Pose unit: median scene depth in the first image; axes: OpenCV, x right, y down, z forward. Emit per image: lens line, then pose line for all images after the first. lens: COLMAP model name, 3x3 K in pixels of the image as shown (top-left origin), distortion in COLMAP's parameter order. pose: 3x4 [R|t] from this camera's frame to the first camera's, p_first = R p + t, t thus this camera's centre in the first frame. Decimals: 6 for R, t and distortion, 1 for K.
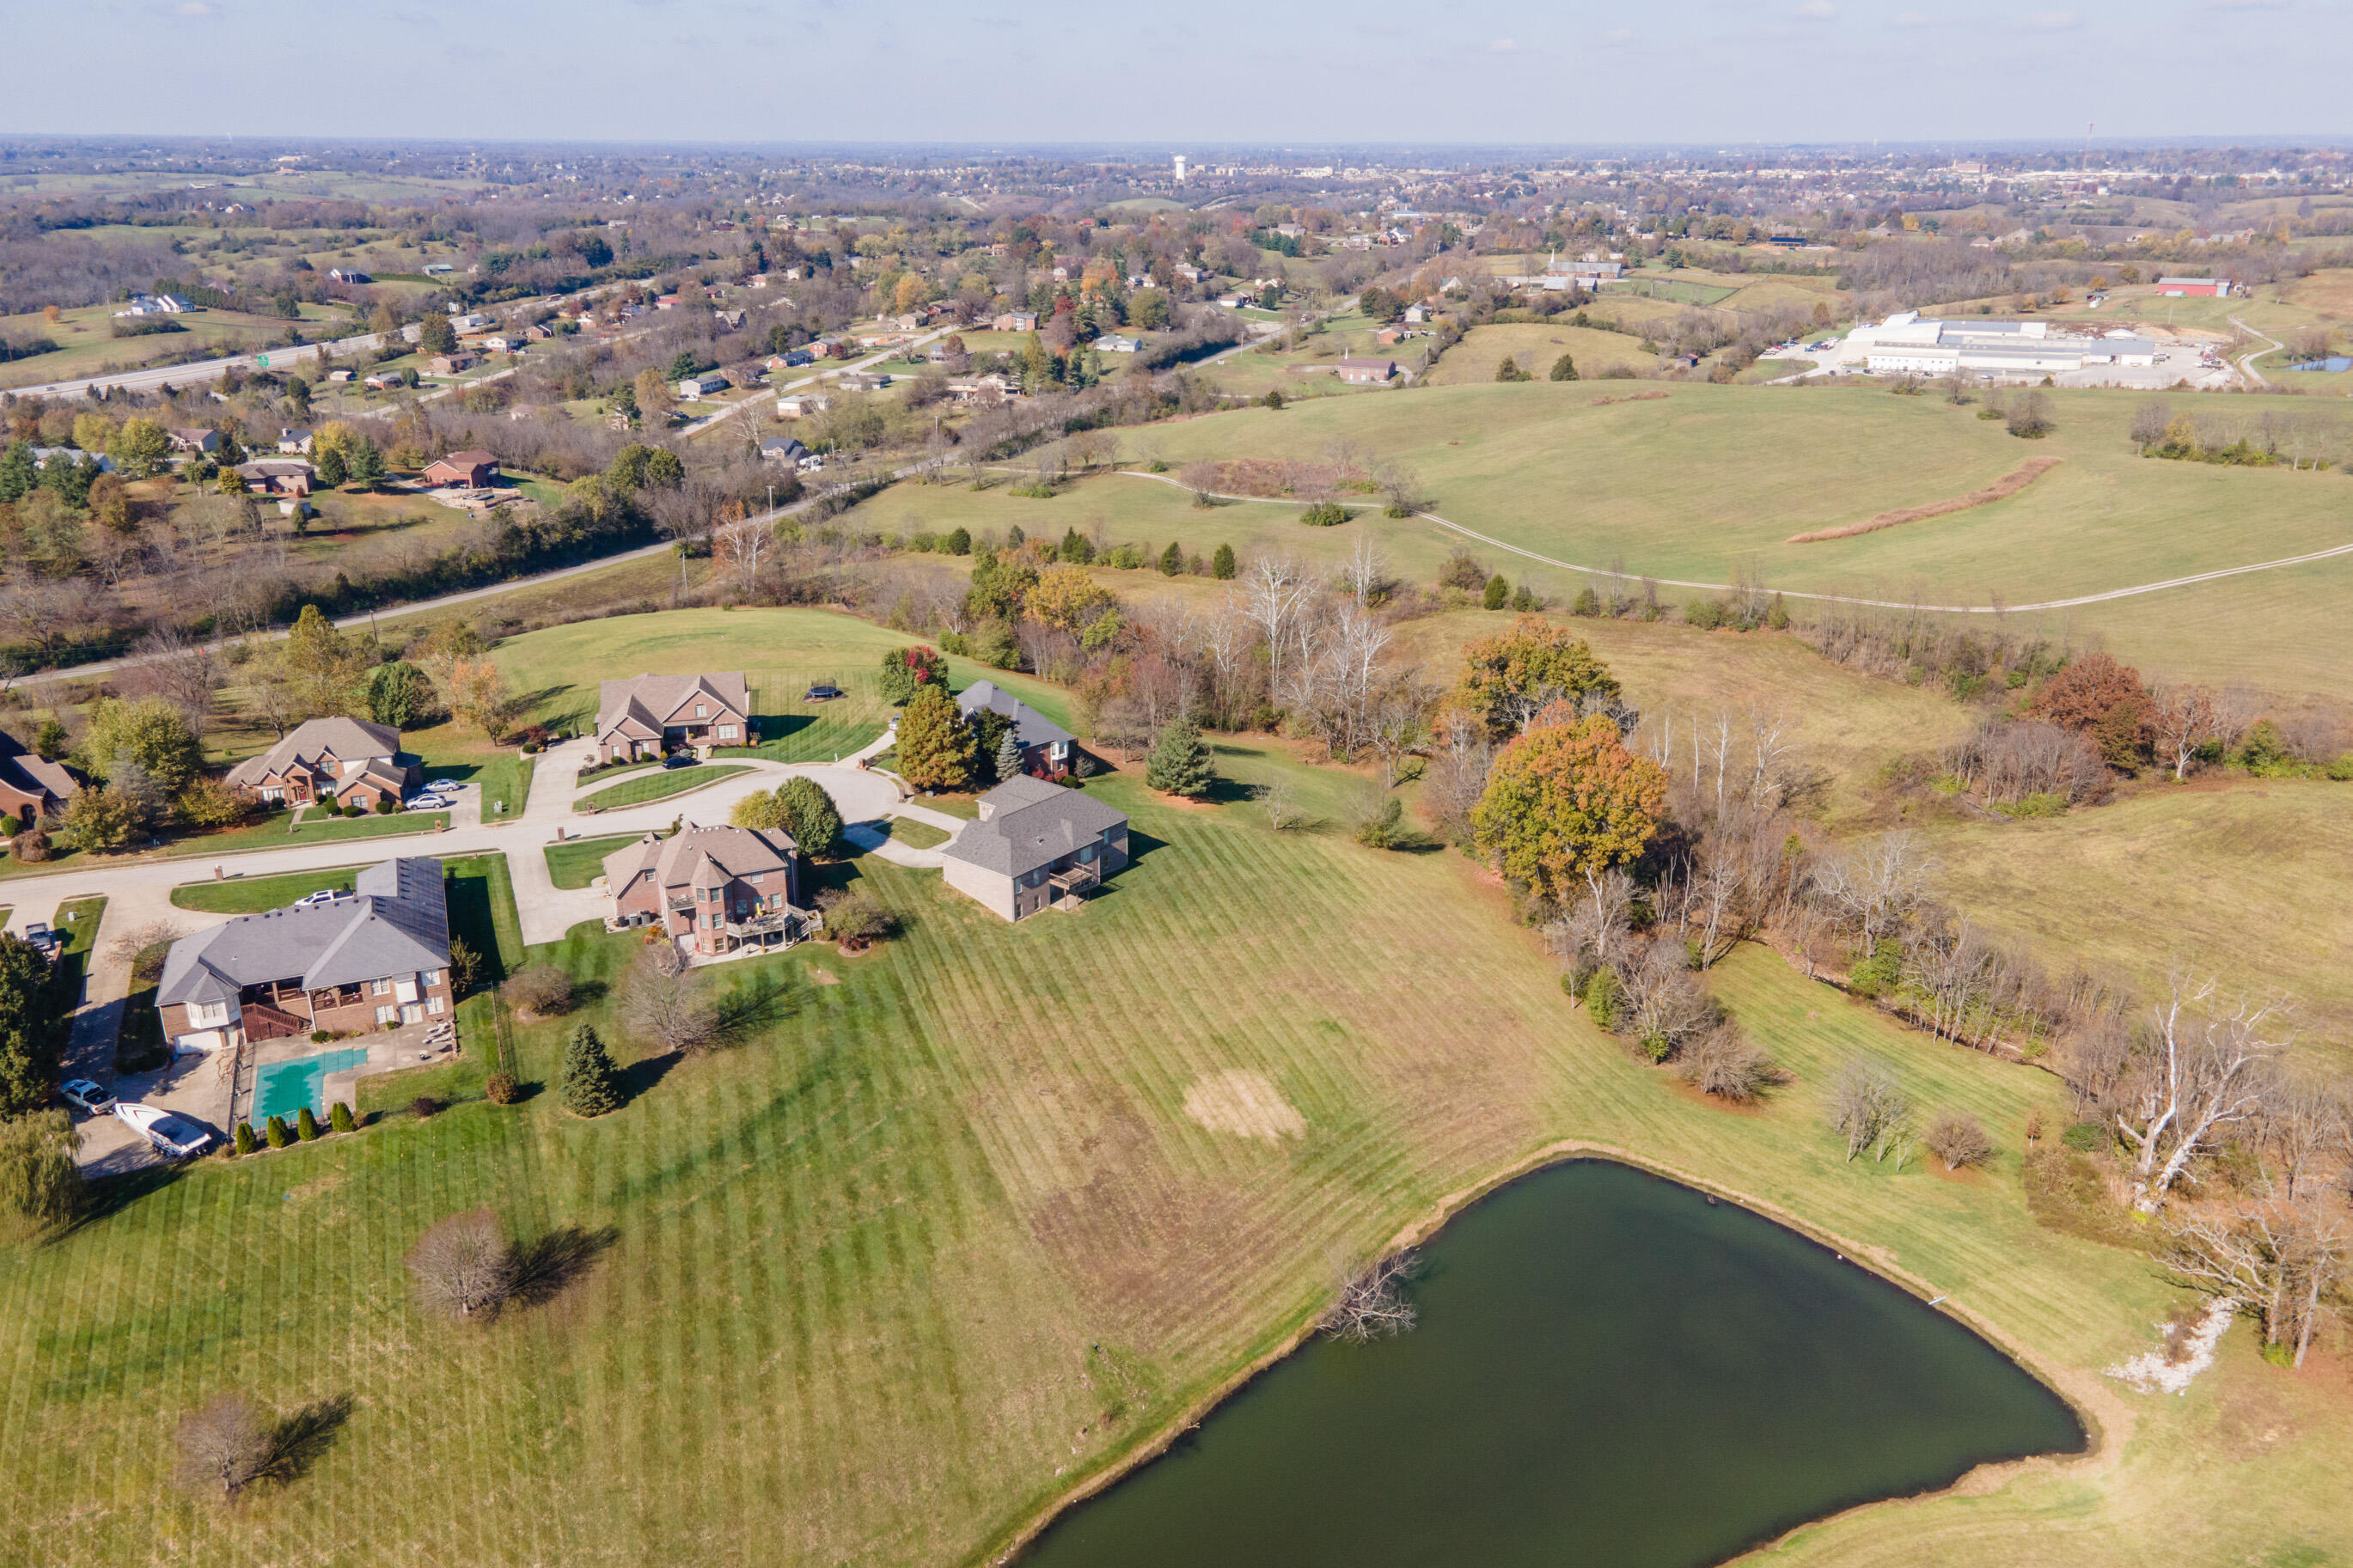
lens RADIAL K [[1629.3, 0, 1177.7], [0, 1629.3, 840.8], [0, 0, 1]] dist [0.001566, 0.070698]
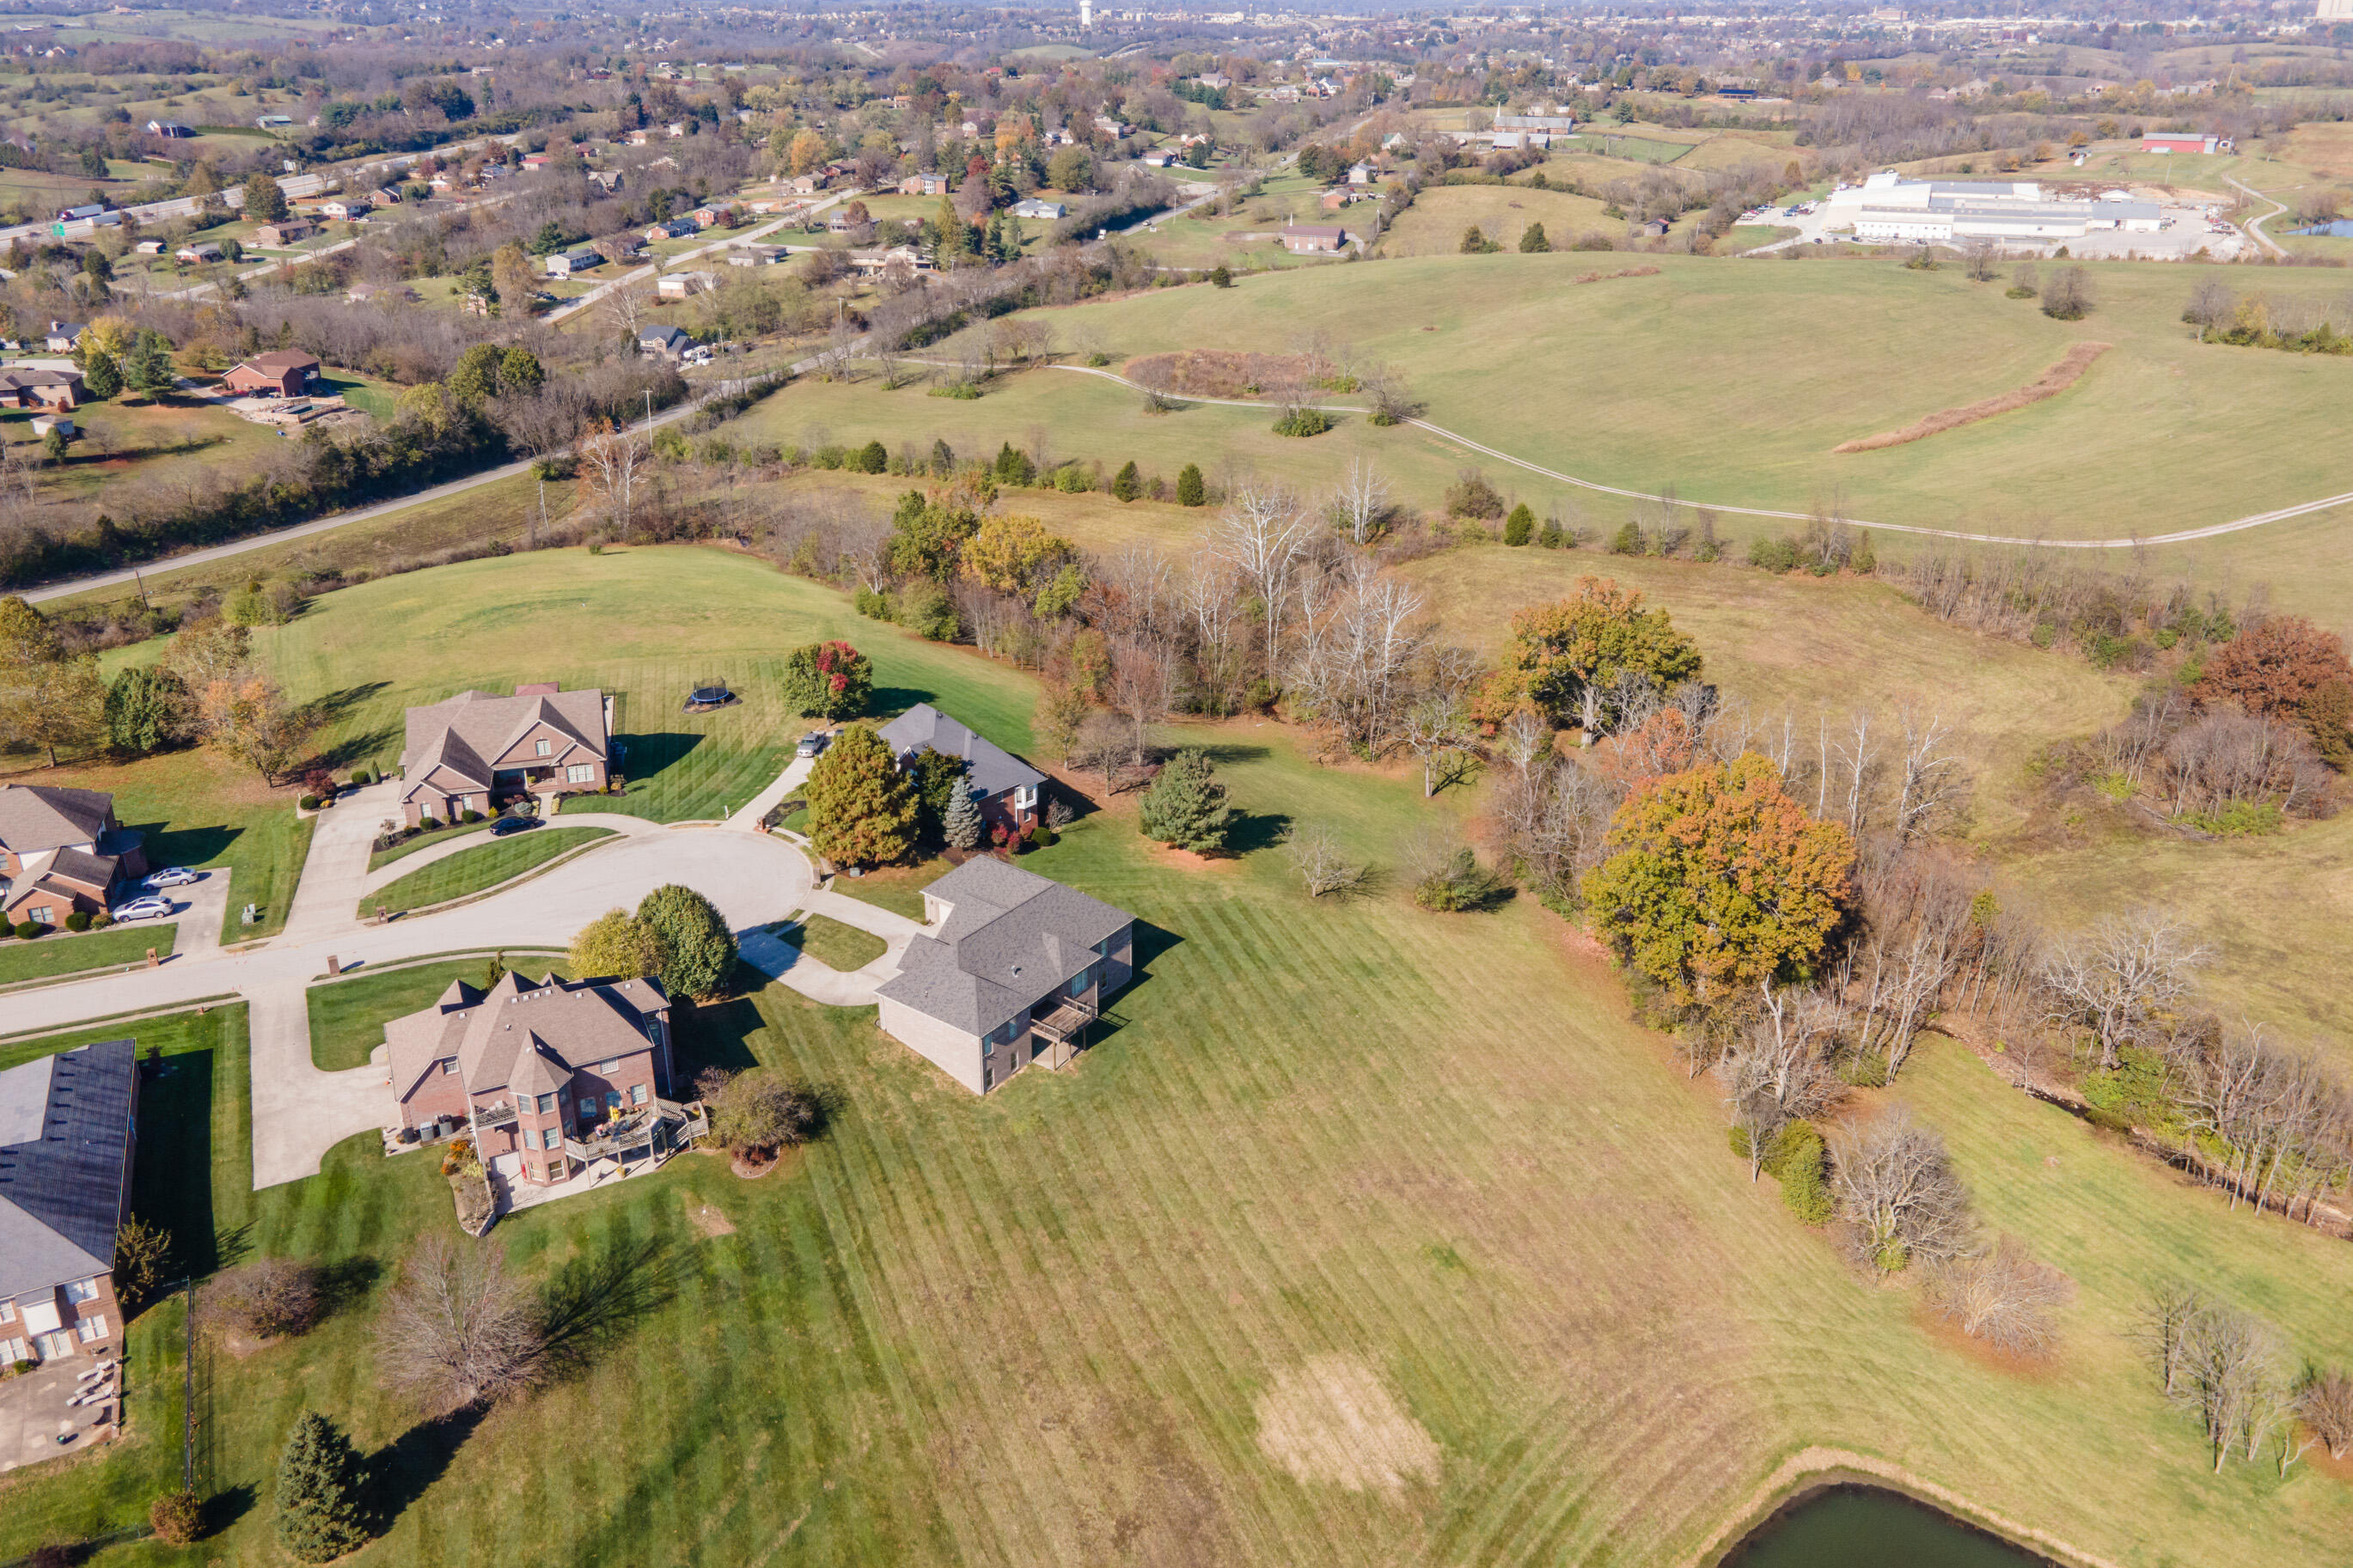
lens RADIAL K [[1691.8, 0, 1176.5], [0, 1691.8, 784.0], [0, 0, 1]] dist [-0.017582, 0.105798]
pose [[0.998831, -0.018287, 0.044736, -0.022014], [0.016638, 0.999178, 0.036959, -0.051398], [-0.045375, -0.036172, 0.998315, 0.125049]]
